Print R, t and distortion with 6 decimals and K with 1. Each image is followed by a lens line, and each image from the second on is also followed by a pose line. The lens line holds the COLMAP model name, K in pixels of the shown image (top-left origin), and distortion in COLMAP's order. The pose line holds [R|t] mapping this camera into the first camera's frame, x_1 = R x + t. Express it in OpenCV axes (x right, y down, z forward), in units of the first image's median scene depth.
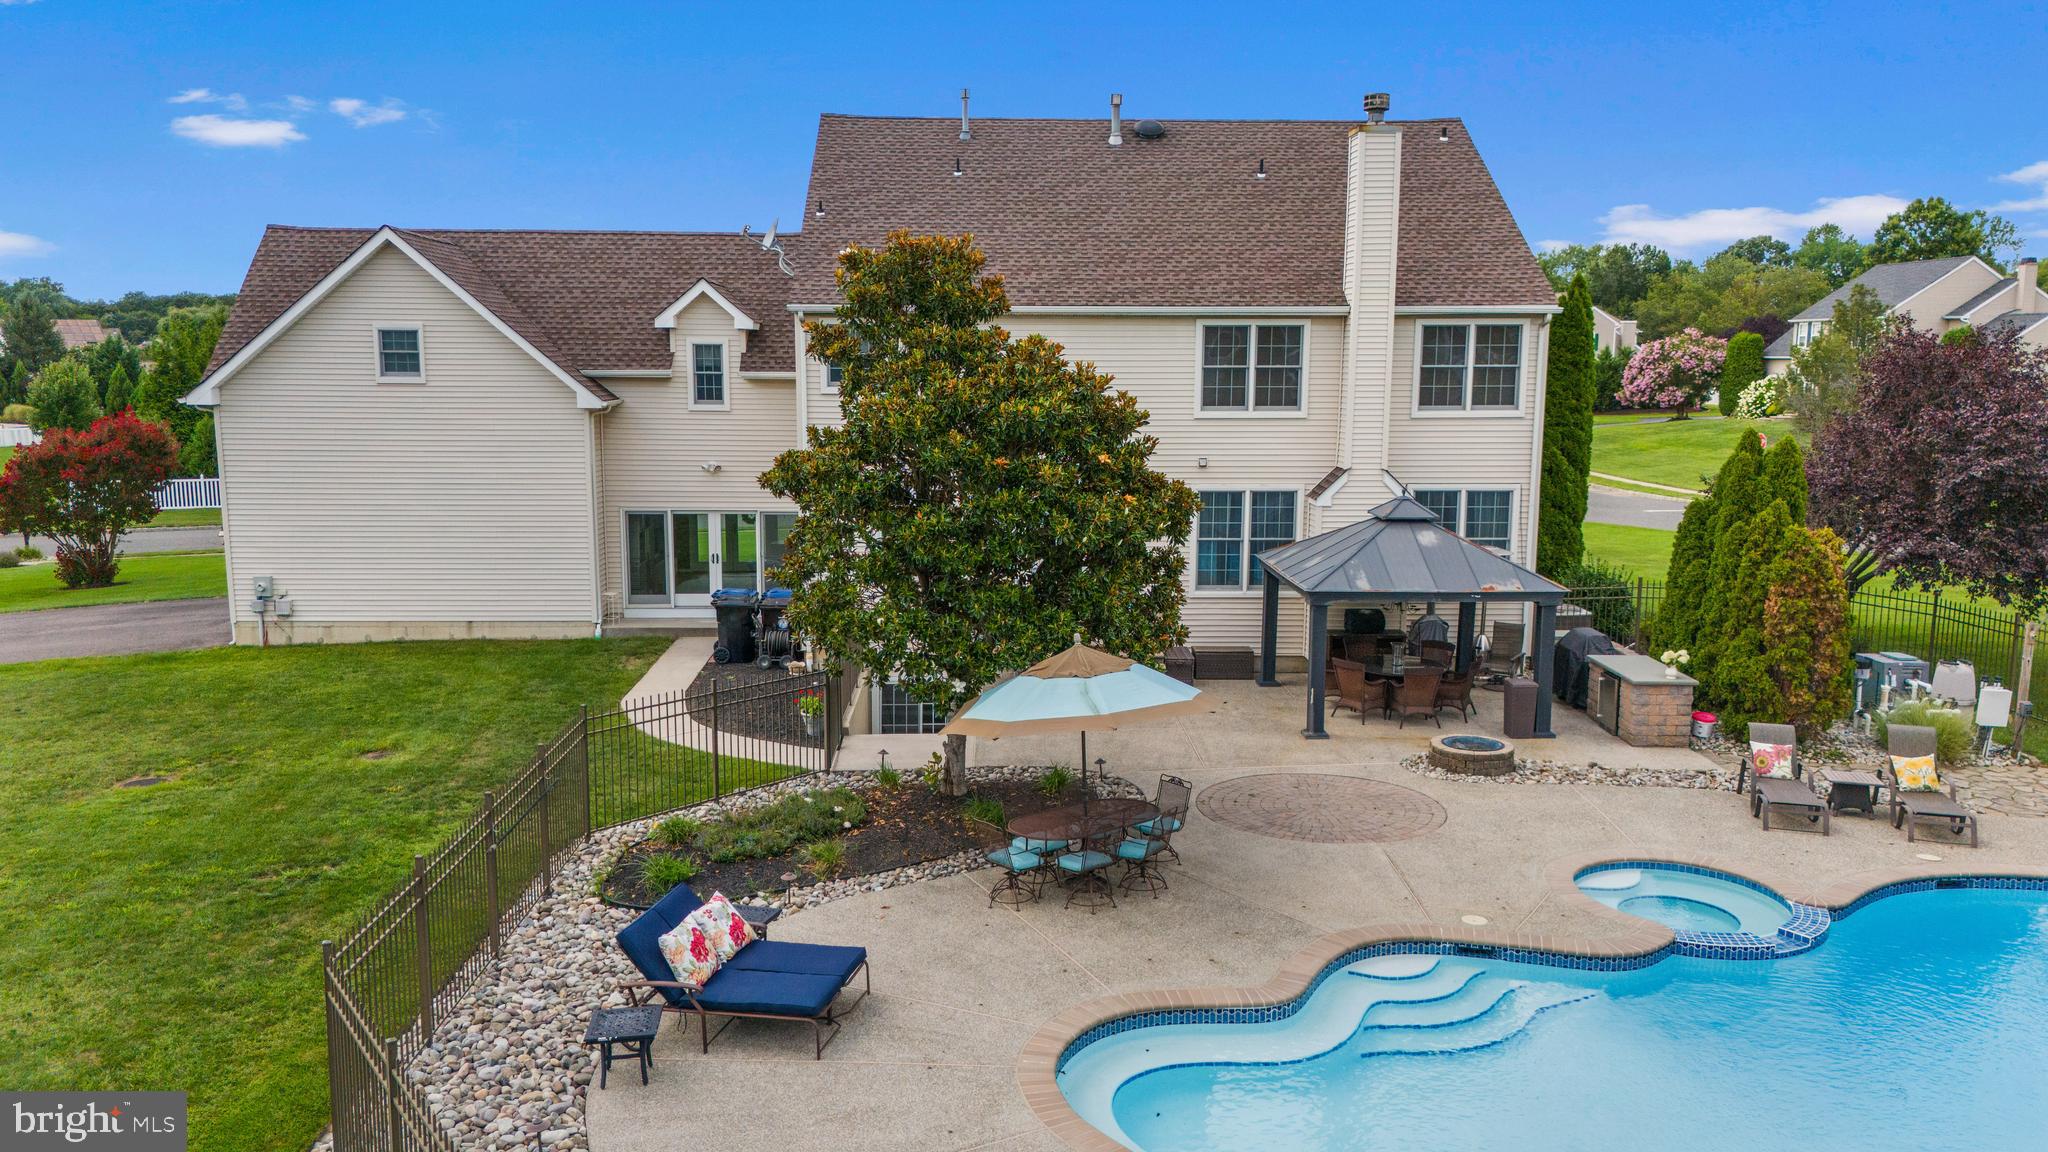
lens RADIAL K [[1512.9, 0, 1024.0], [0, 1512.9, 576.0], [0, 0, 1]] dist [0.059563, -0.063194]
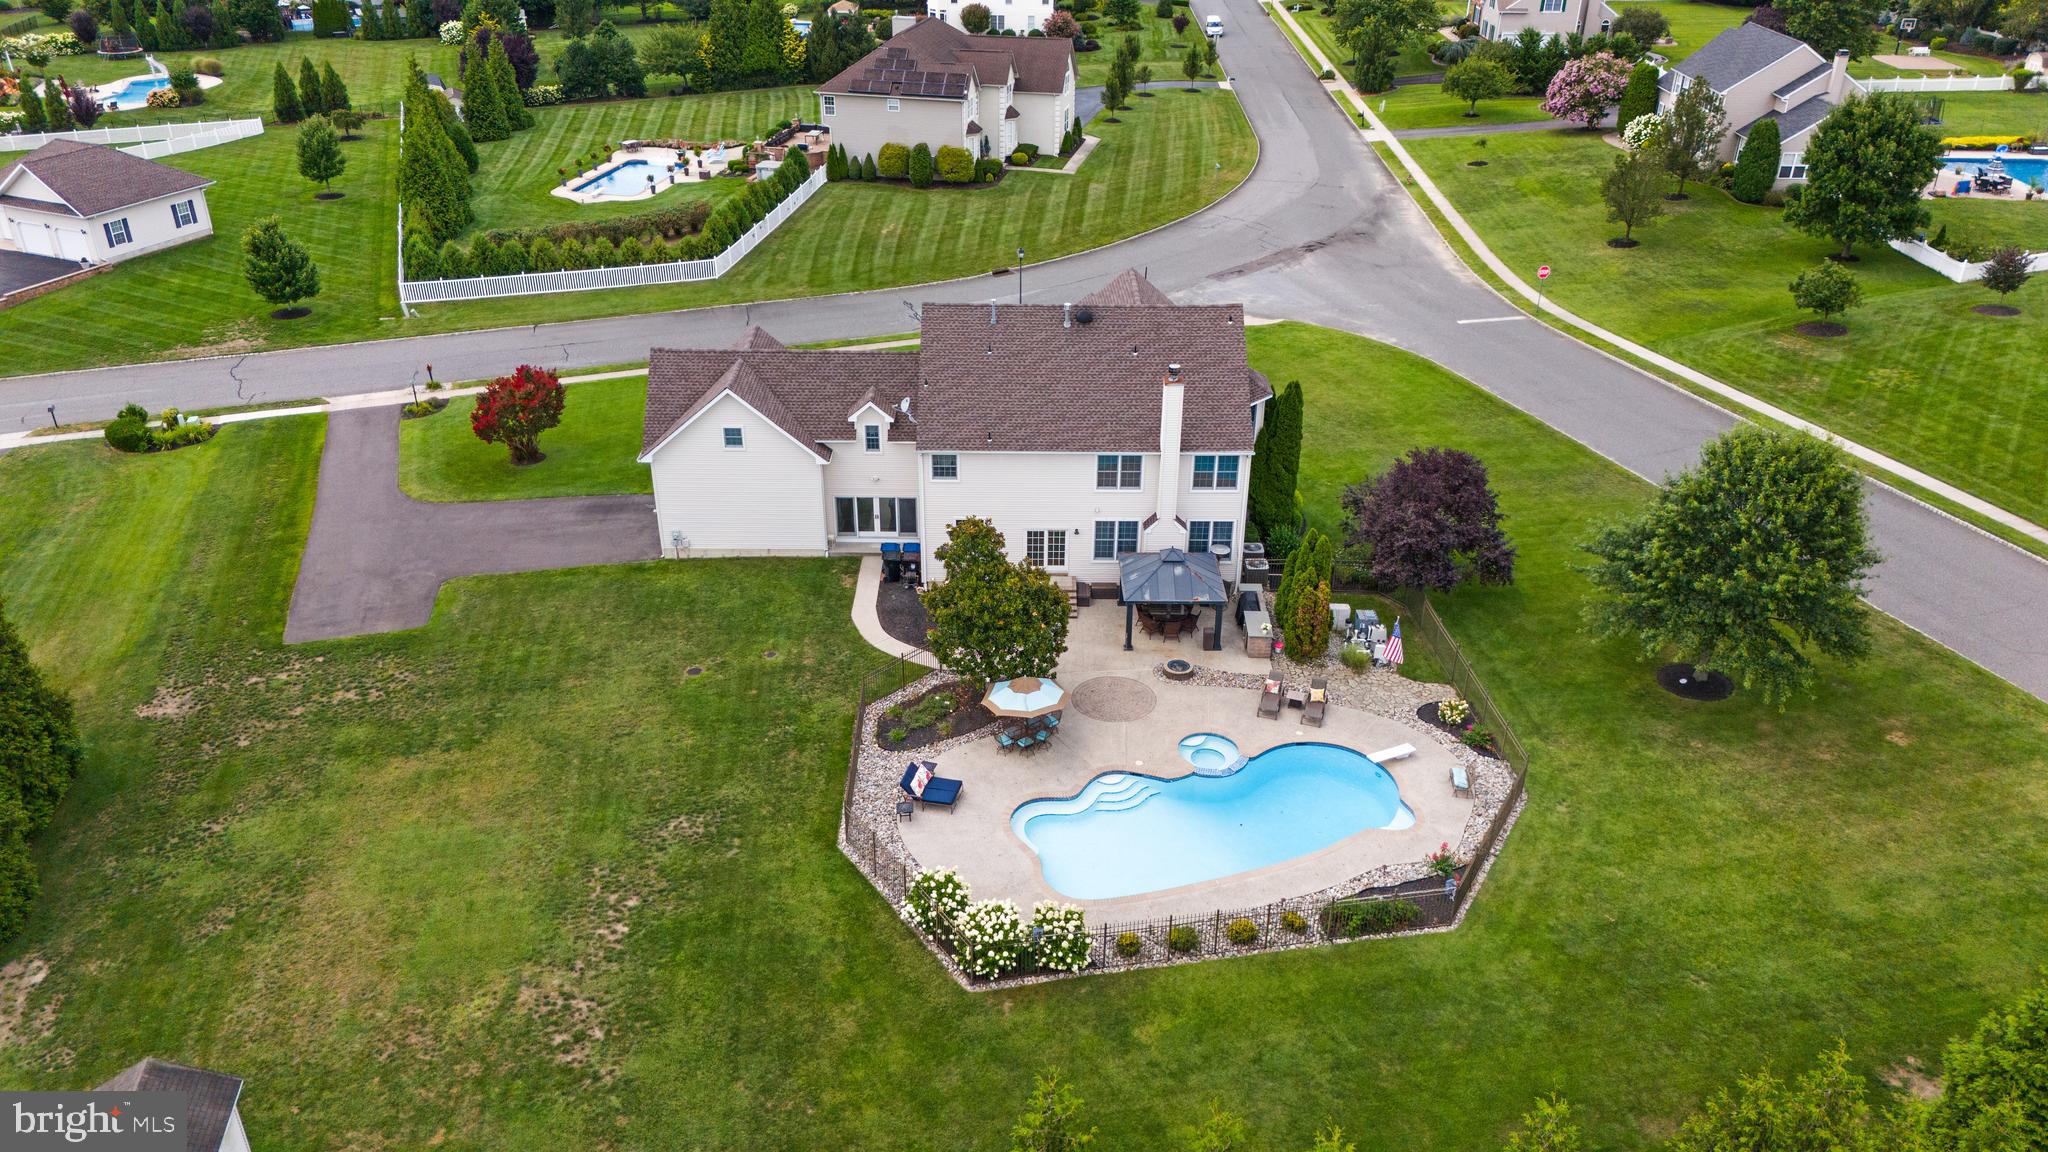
lens RADIAL K [[1512.9, 0, 1024.0], [0, 1512.9, 576.0], [0, 0, 1]] dist [0.059563, -0.063194]
pose [[0.999516, 0.014348, -0.027591, 0.072431], [-0.004049, 0.939703, 0.341967, -0.759206], [0.030834, -0.341690, 0.939307, -1.172639]]
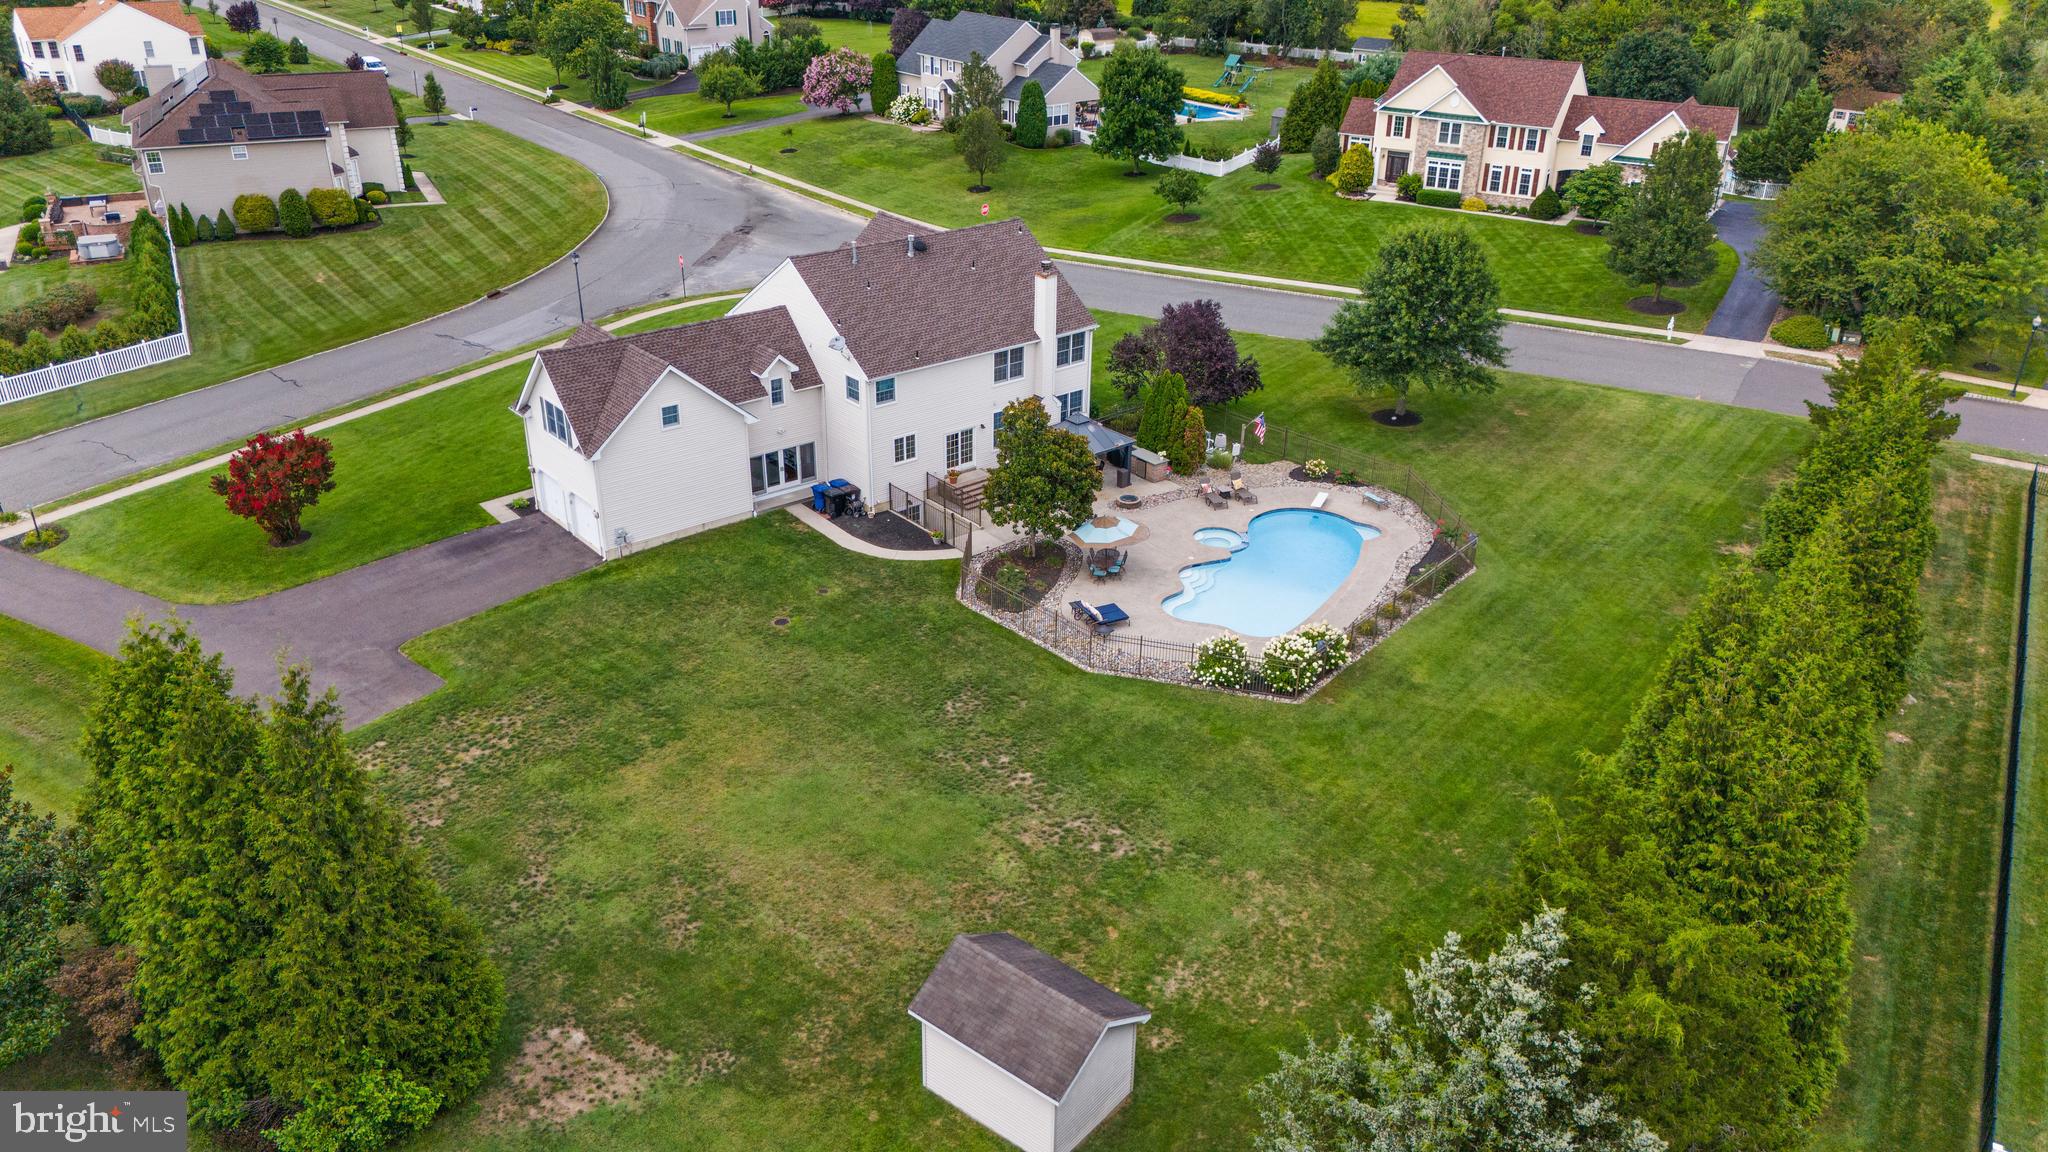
lens RADIAL K [[1512.9, 0, 1024.0], [0, 1512.9, 576.0], [0, 0, 1]] dist [0.059563, -0.063194]
pose [[0.788058, -0.266480, 0.554935, -1.385823], [0.080323, 0.938257, 0.336486, -0.675168], [-0.610339, -0.220597, 0.760805, -1.102499]]
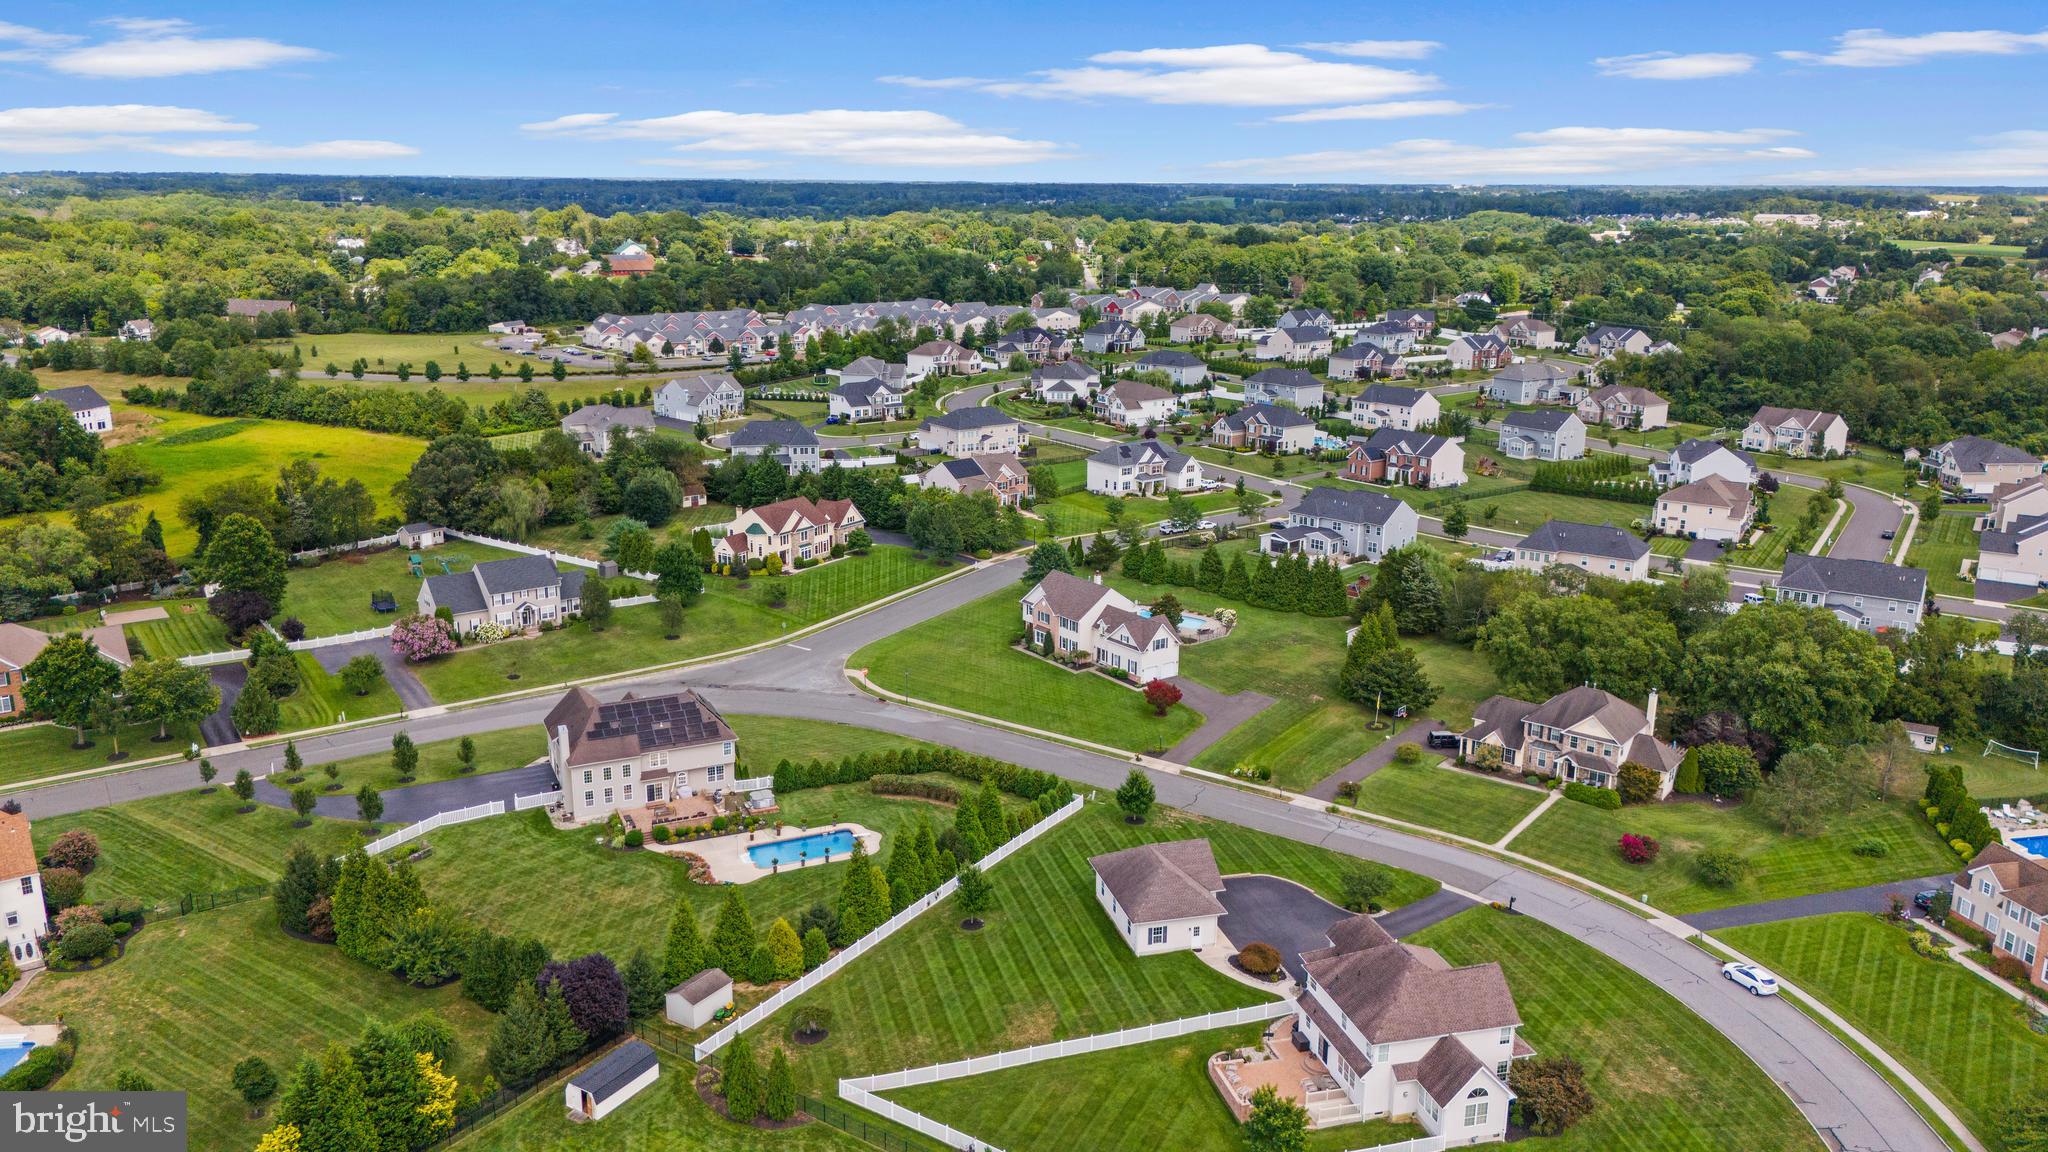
lens RADIAL K [[1512.9, 0, 1024.0], [0, 1512.9, 576.0], [0, 0, 1]] dist [0.059563, -0.063194]
pose [[-0.578476, -0.218527, 0.785883, -6.140893], [0.106528, 0.934956, 0.338393, -3.171907], [-0.808713, 0.279471, -0.517570, 5.651136]]
